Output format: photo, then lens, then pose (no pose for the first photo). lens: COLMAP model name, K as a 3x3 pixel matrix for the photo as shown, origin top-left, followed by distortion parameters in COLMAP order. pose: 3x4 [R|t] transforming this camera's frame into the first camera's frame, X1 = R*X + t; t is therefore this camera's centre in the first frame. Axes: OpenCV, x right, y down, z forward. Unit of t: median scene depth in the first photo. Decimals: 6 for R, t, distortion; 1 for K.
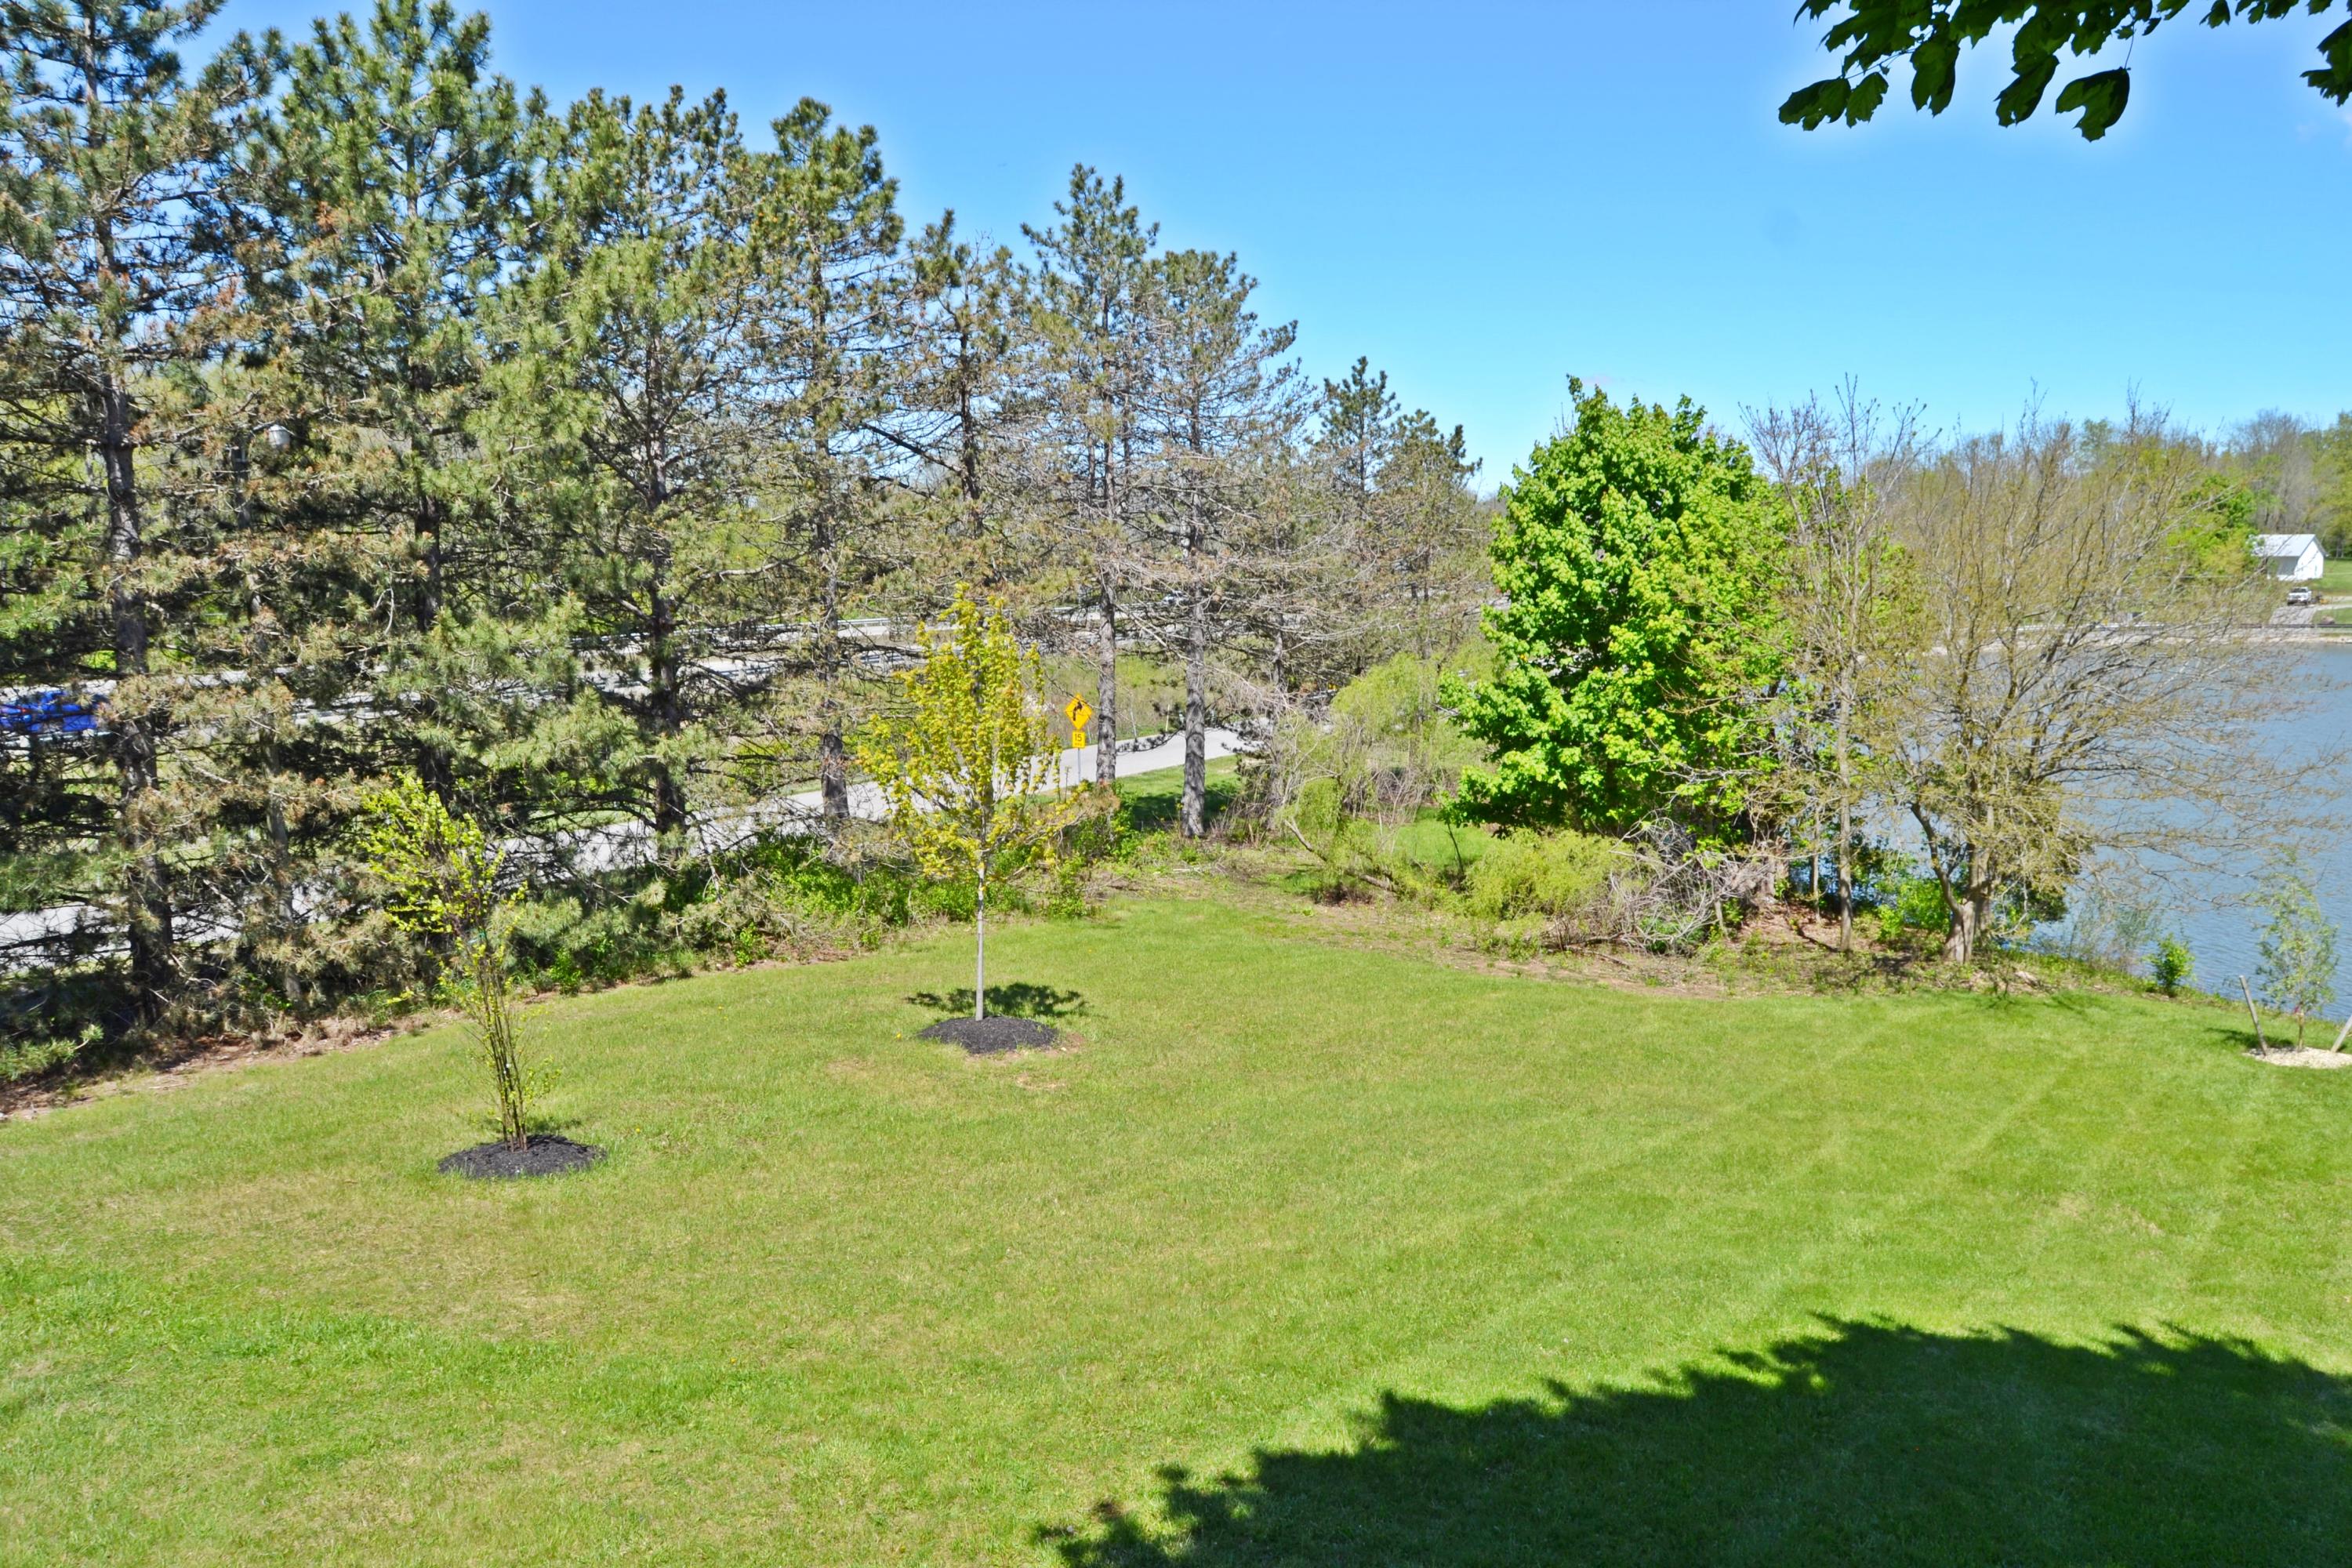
lens RADIAL K [[1875.5, 0, 1176.0], [0, 1875.5, 784.0], [0, 0, 1]] dist [-0.055306, -0.002342]
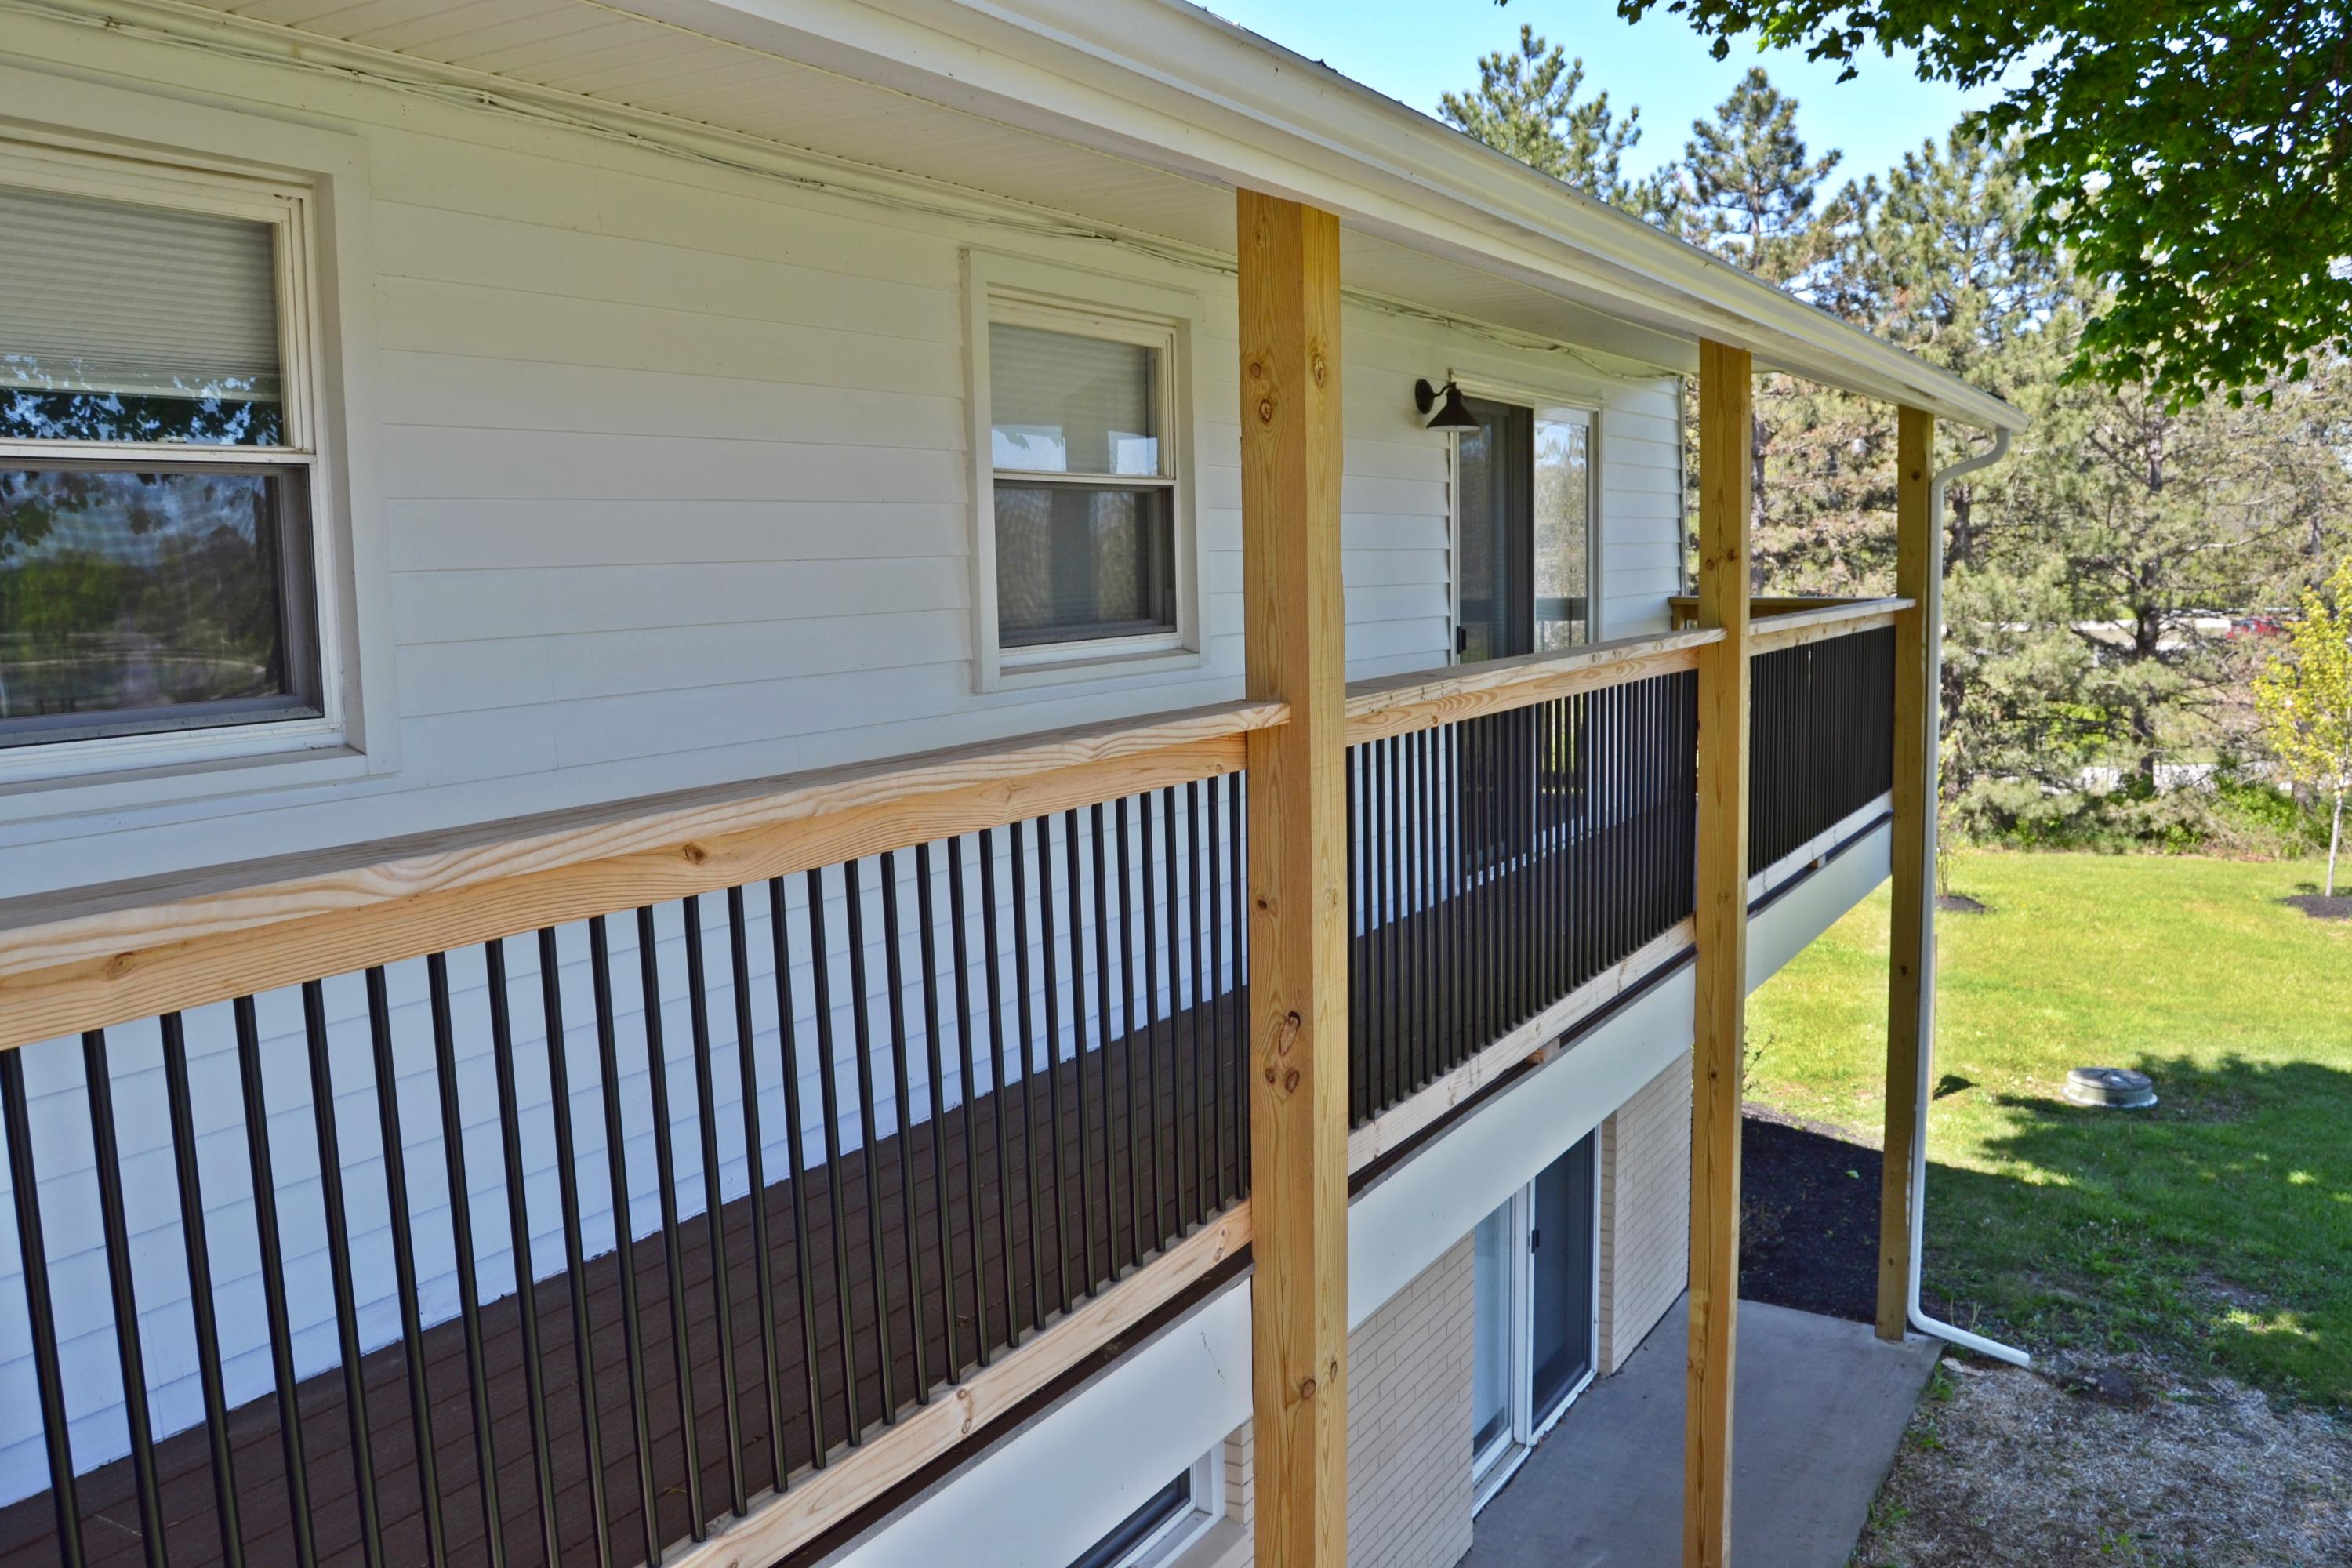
lens RADIAL K [[1866.3, 0, 1176.0], [0, 1866.3, 784.0], [0, 0, 1]] dist [-0.147716, 0.138402]
pose [[0.679675, 0.095888, -0.727219, 0.228897], [-0.081594, 0.995149, 0.054957, 0.044114], [0.728961, 0.021984, 0.684202, -0.387600]]
